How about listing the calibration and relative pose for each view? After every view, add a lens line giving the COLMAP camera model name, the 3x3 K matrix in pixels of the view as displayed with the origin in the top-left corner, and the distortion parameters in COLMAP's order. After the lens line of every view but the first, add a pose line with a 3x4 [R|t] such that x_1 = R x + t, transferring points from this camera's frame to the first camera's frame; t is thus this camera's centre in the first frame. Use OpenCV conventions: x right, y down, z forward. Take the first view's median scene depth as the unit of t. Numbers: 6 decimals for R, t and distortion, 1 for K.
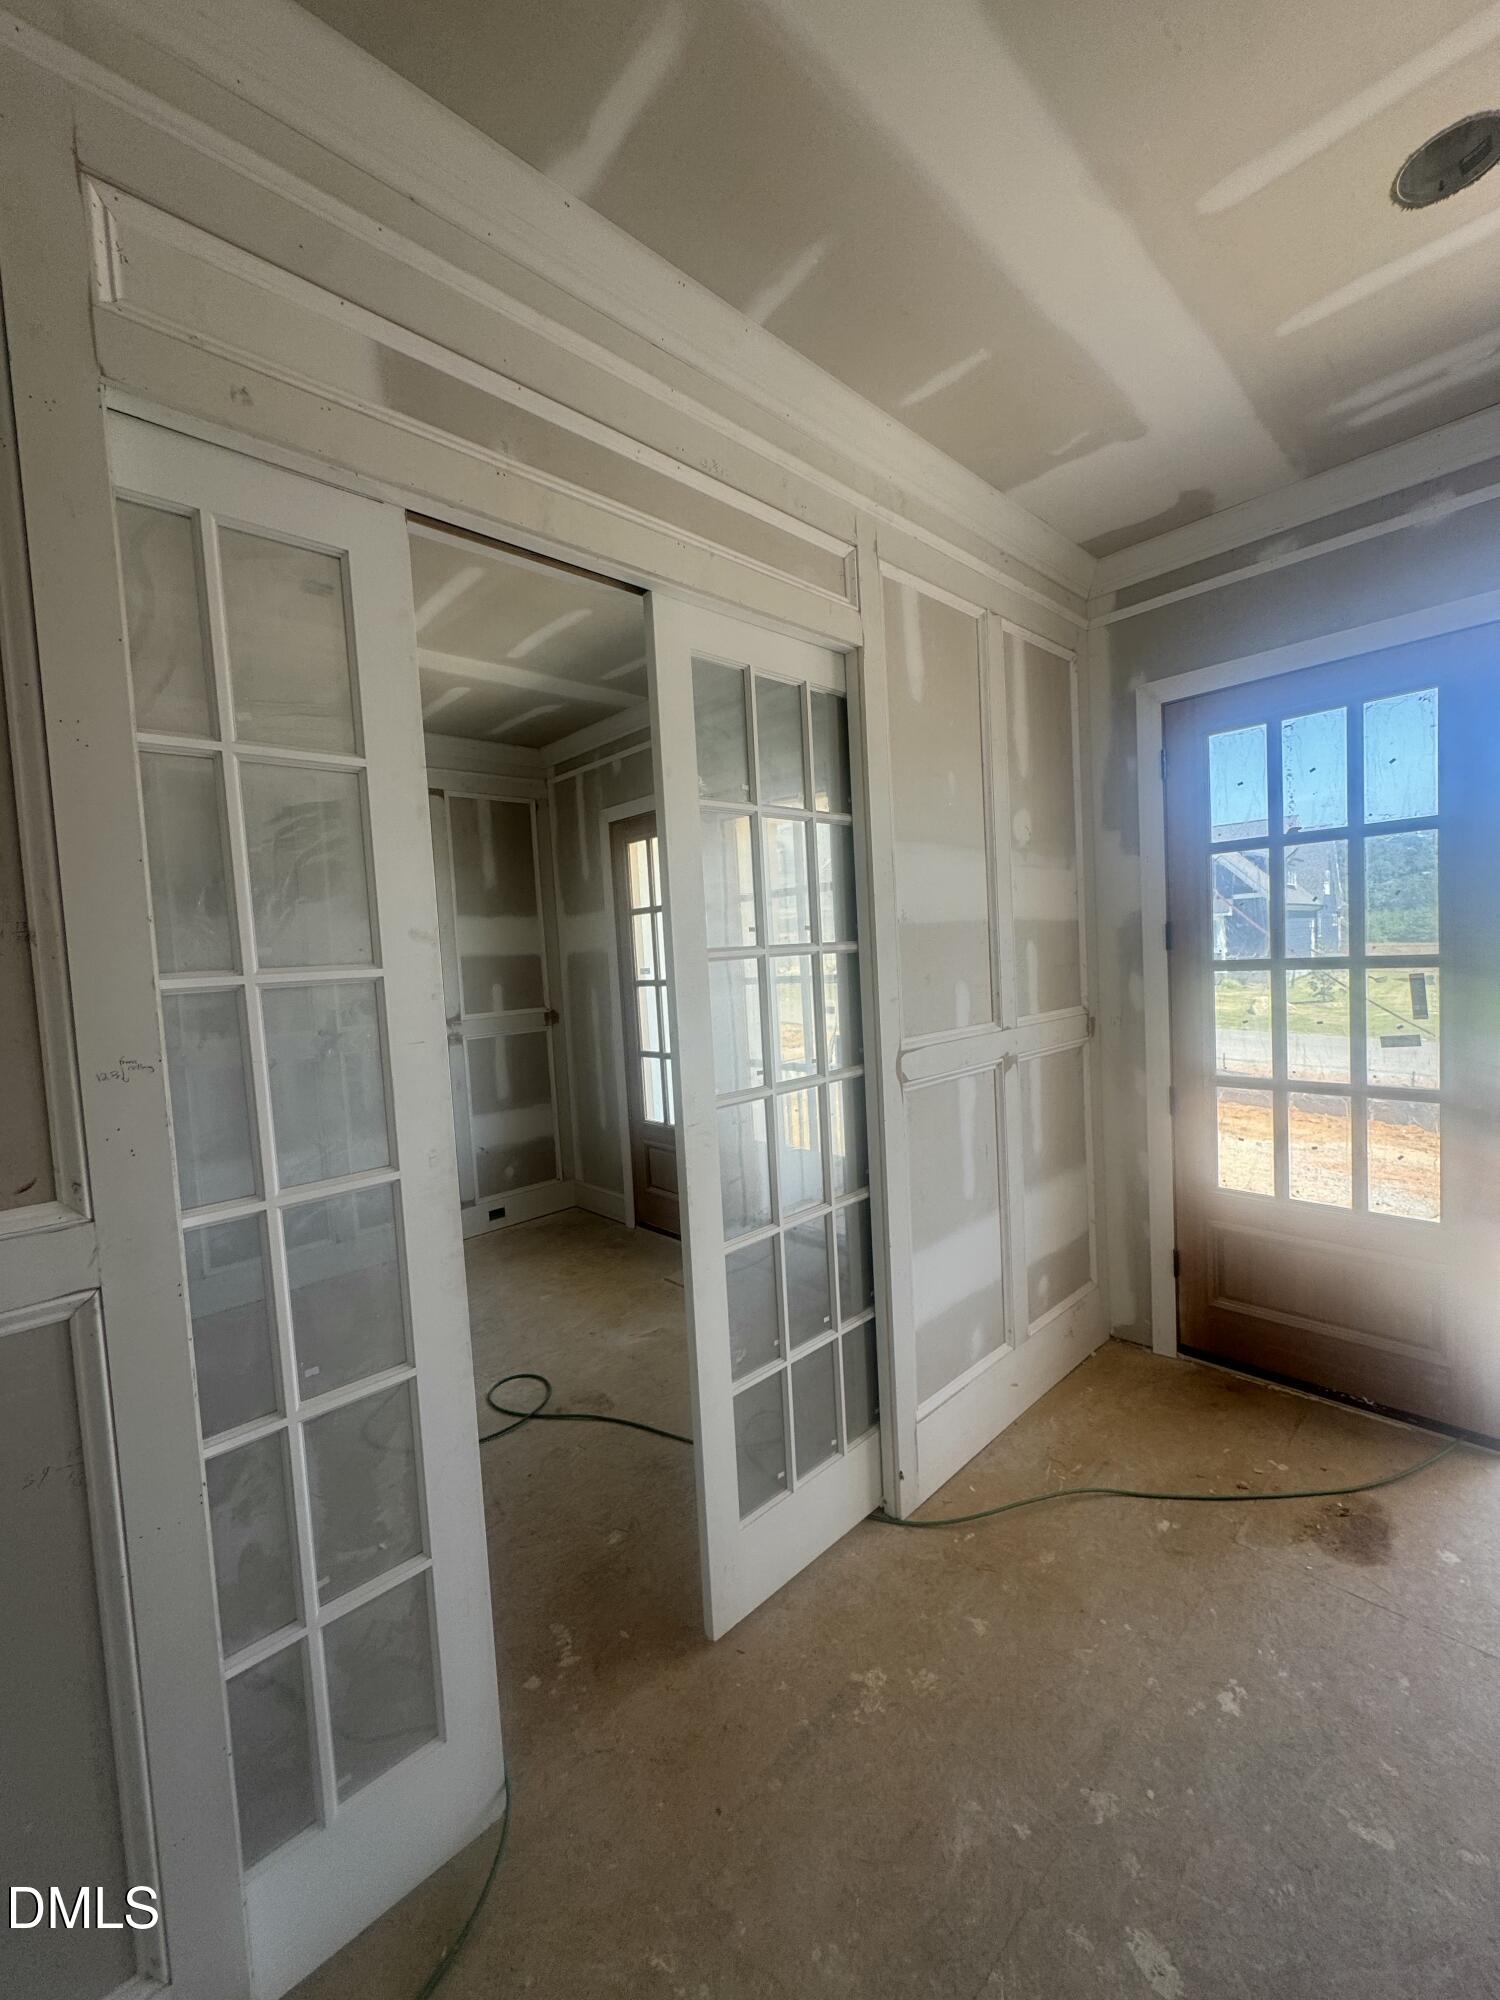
lens RADIAL K [[799.3, 0, 752.6], [0, 799.3, 998.4], [0, 0, 1]] dist [-0.003745, 0.000066]
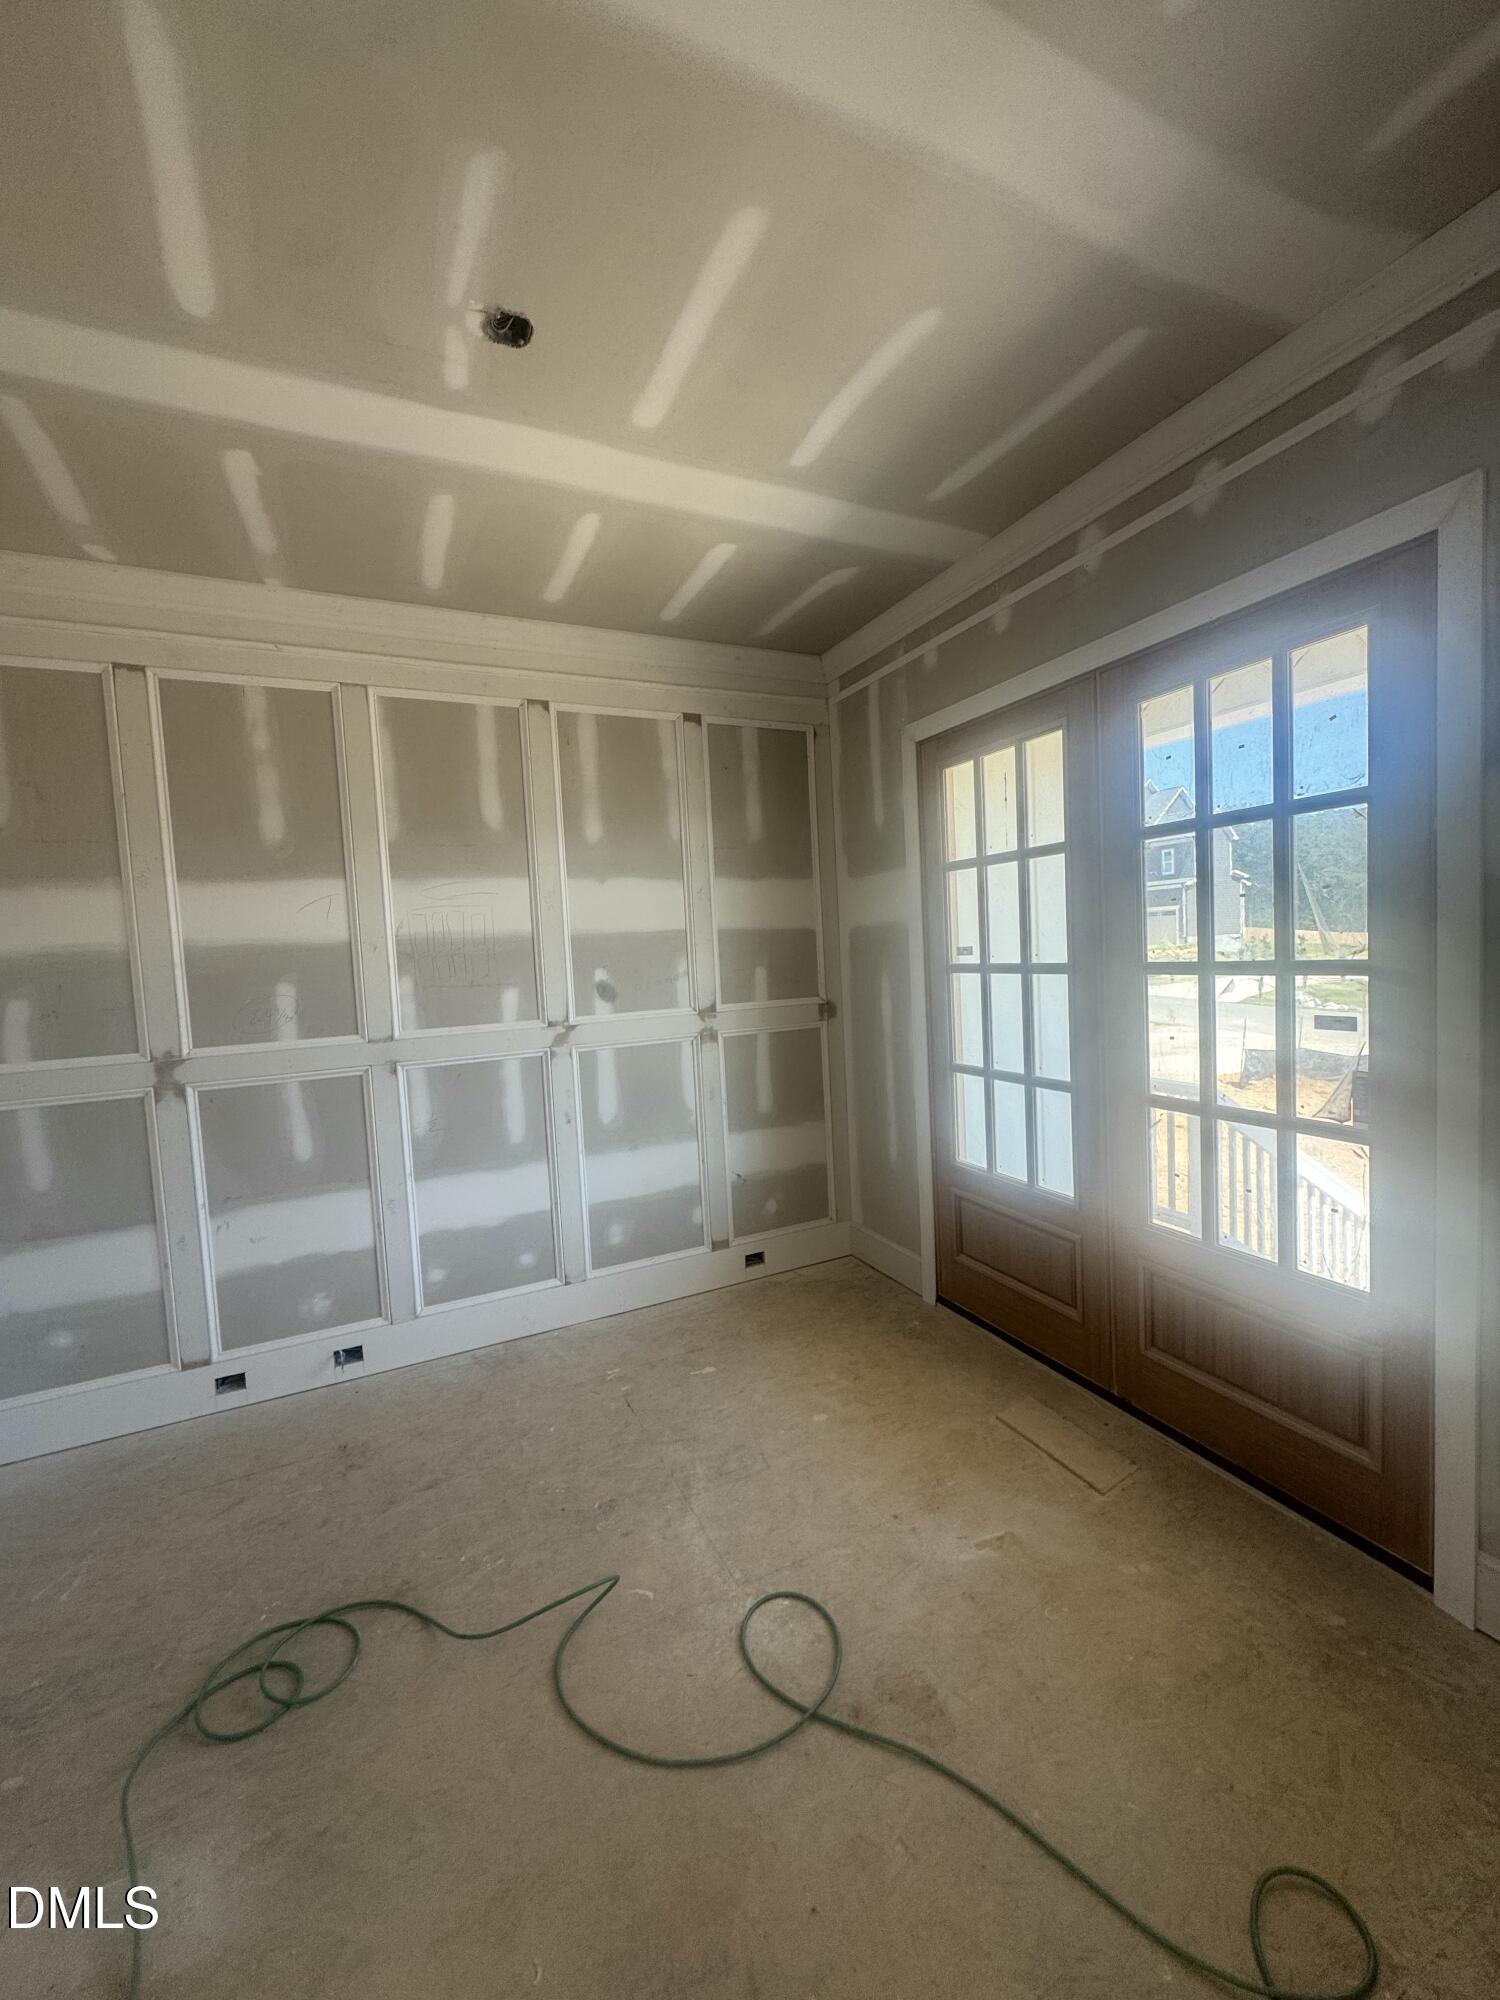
lens RADIAL K [[799.3, 0, 751.4], [0, 799.3, 999.1], [0, 0, 1]] dist [-0.003745, 0.000066]
pose [[0.951286, 0.027868, -0.307049, -0.092081], [-0.020430, 0.999415, 0.027414, -0.007182], [0.307633, -0.019805, 0.951299, 0.265276]]
